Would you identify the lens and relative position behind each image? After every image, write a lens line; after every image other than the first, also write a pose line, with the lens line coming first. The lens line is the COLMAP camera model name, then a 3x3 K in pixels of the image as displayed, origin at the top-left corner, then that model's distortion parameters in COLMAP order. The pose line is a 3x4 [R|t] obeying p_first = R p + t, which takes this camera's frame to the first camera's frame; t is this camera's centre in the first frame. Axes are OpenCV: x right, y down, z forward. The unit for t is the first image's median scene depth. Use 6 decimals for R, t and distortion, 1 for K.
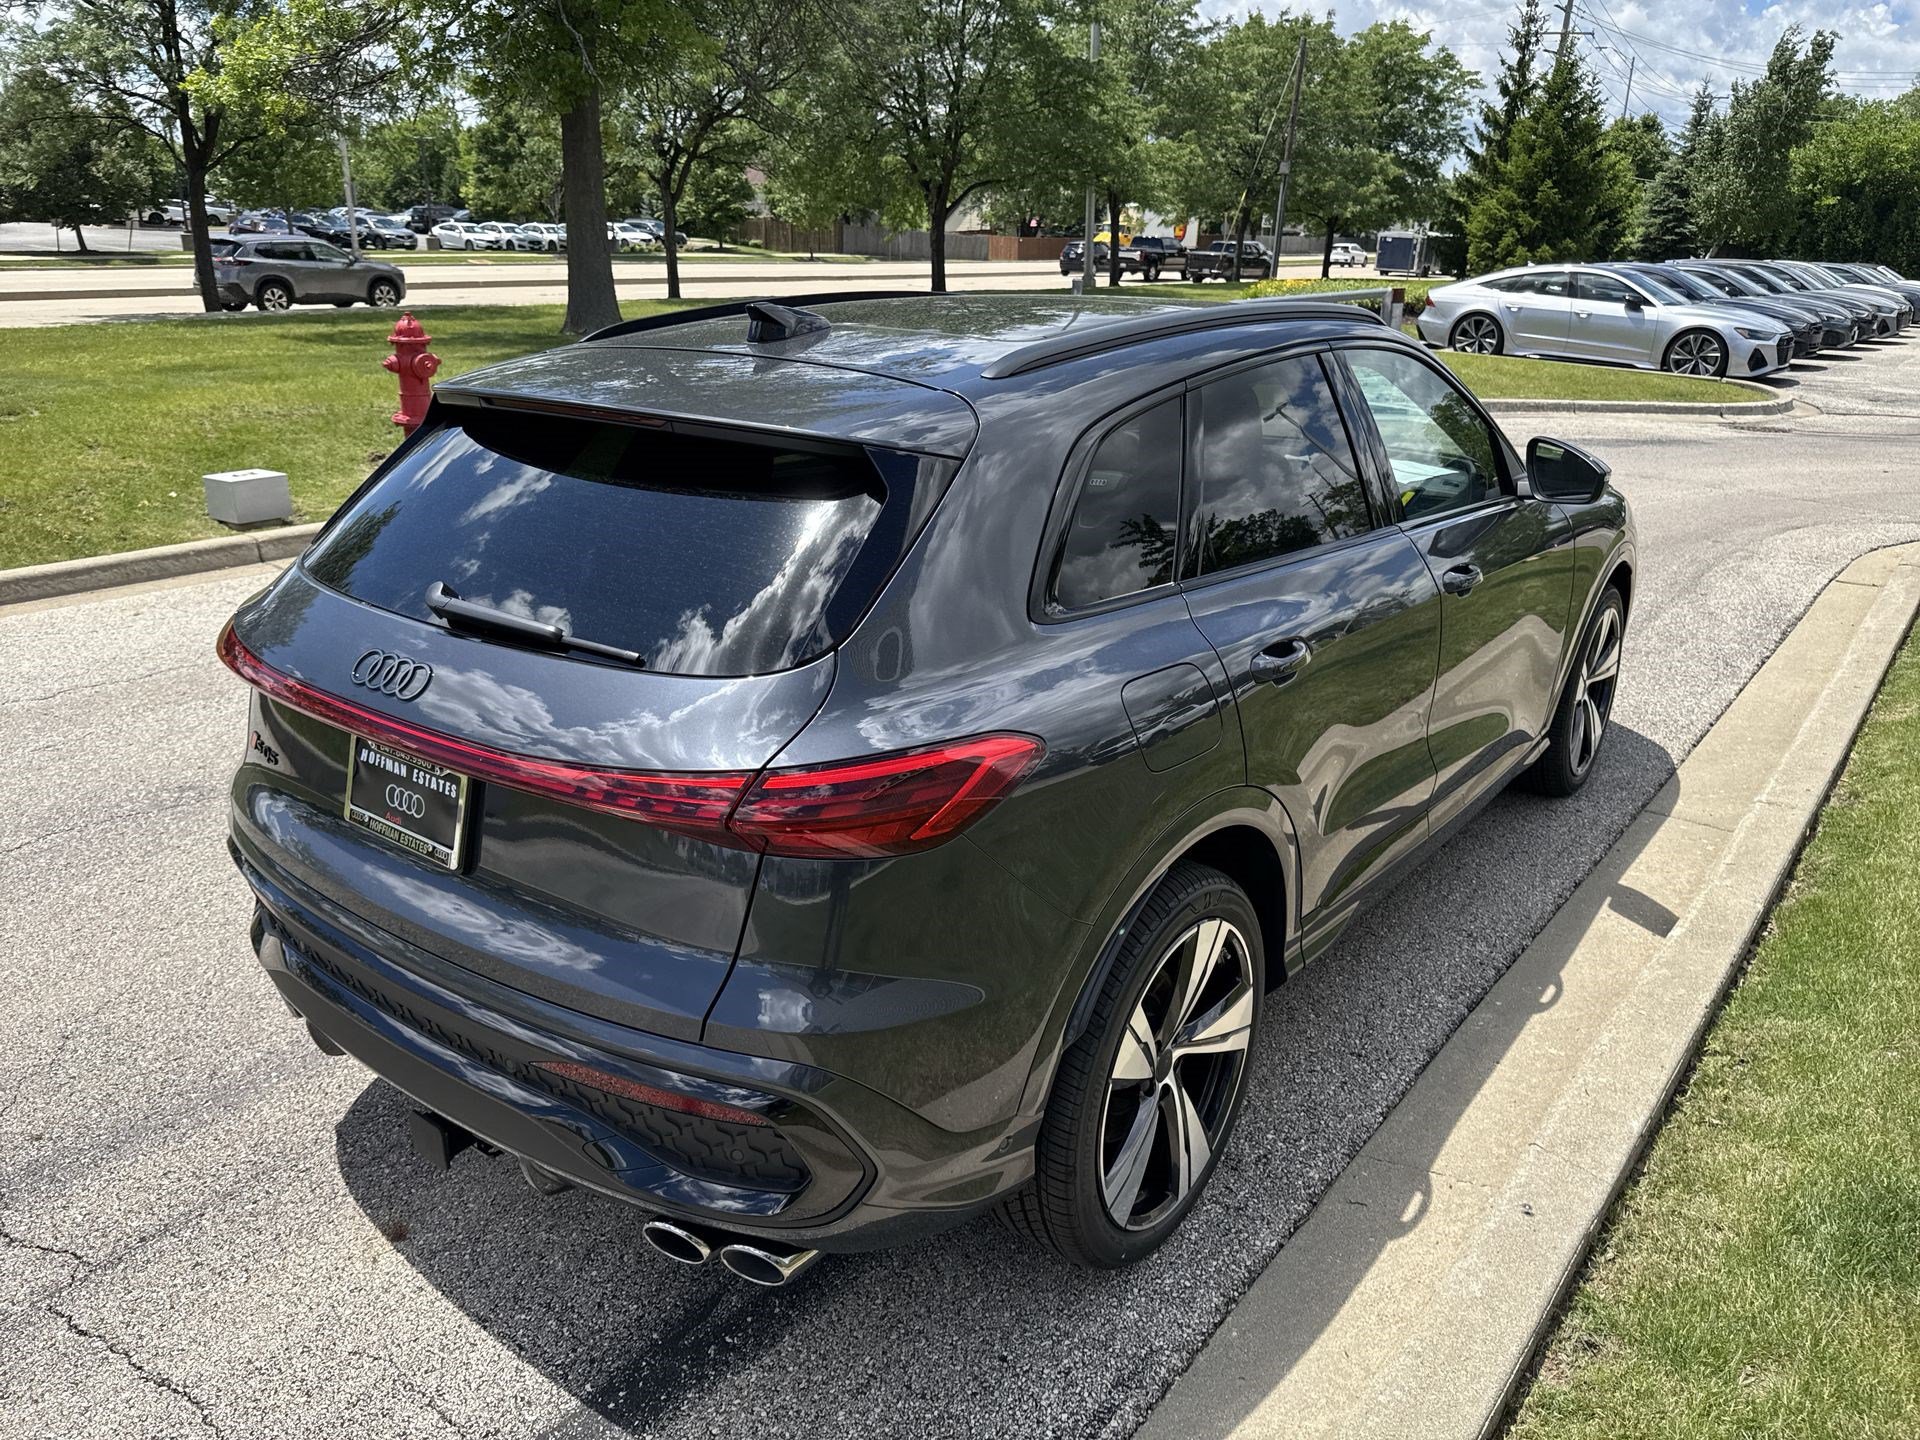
lens RADIAL K [[1372.8, 0, 959.0], [0, 1372.8, 723.9], [0, 0, 1]] dist [-0.000717, -0.002469]
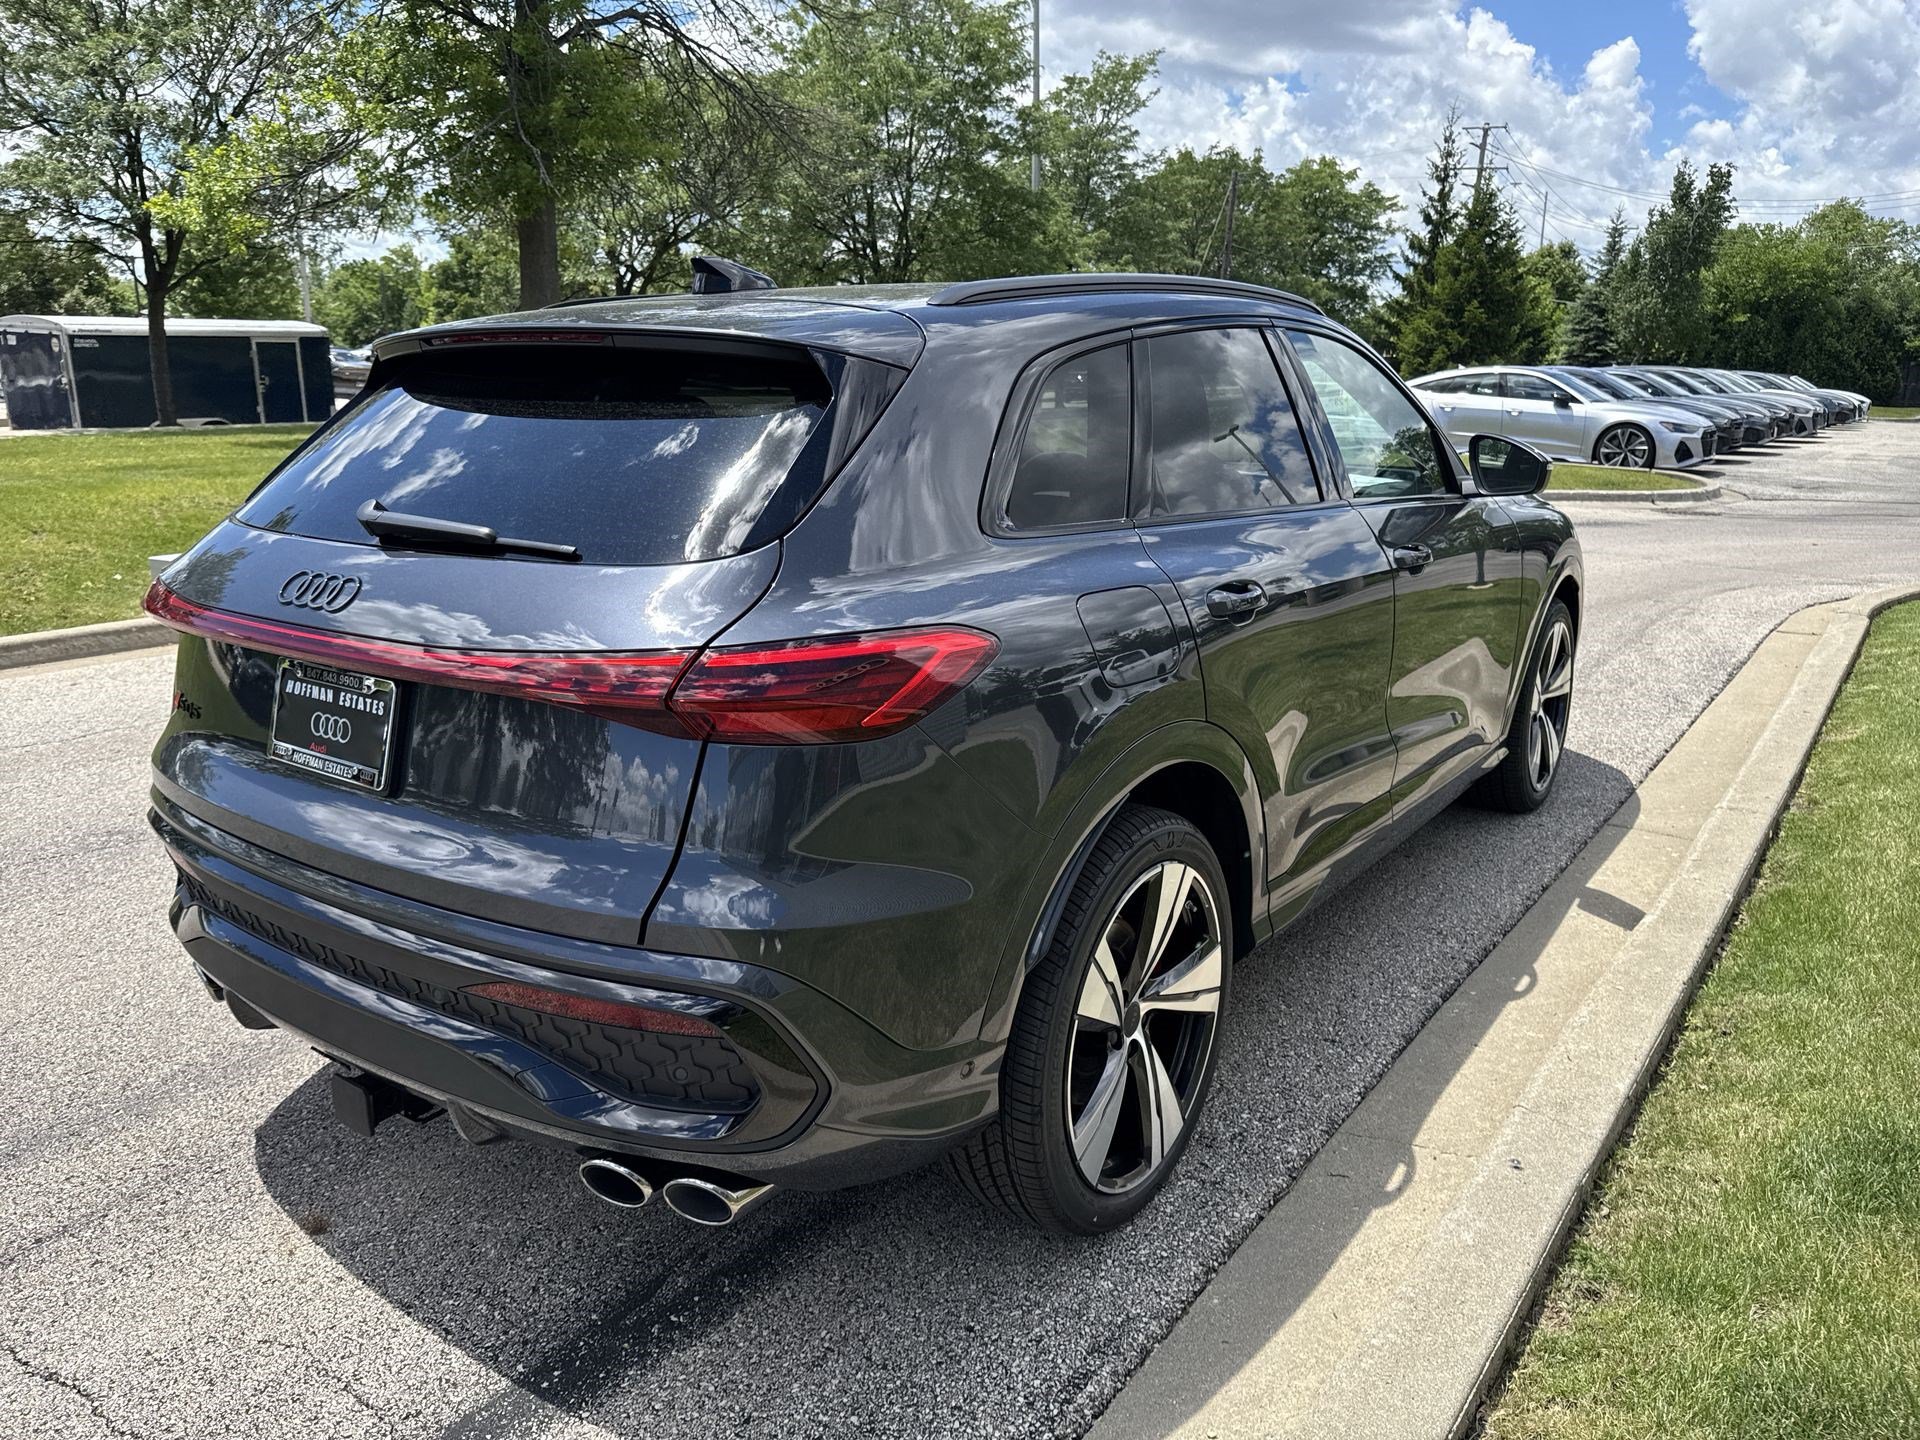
lens RADIAL K [[1371.4, 0, 954.1], [0, 1371.4, 717.5], [0, 0, 1]] dist [-0.000482, -0.003190]
pose [[0.999452, -0.018377, 0.027540, 0.002719], [0.020841, 0.995540, -0.092008, 0.106276], [-0.025726, 0.092531, 0.995377, 0.027789]]
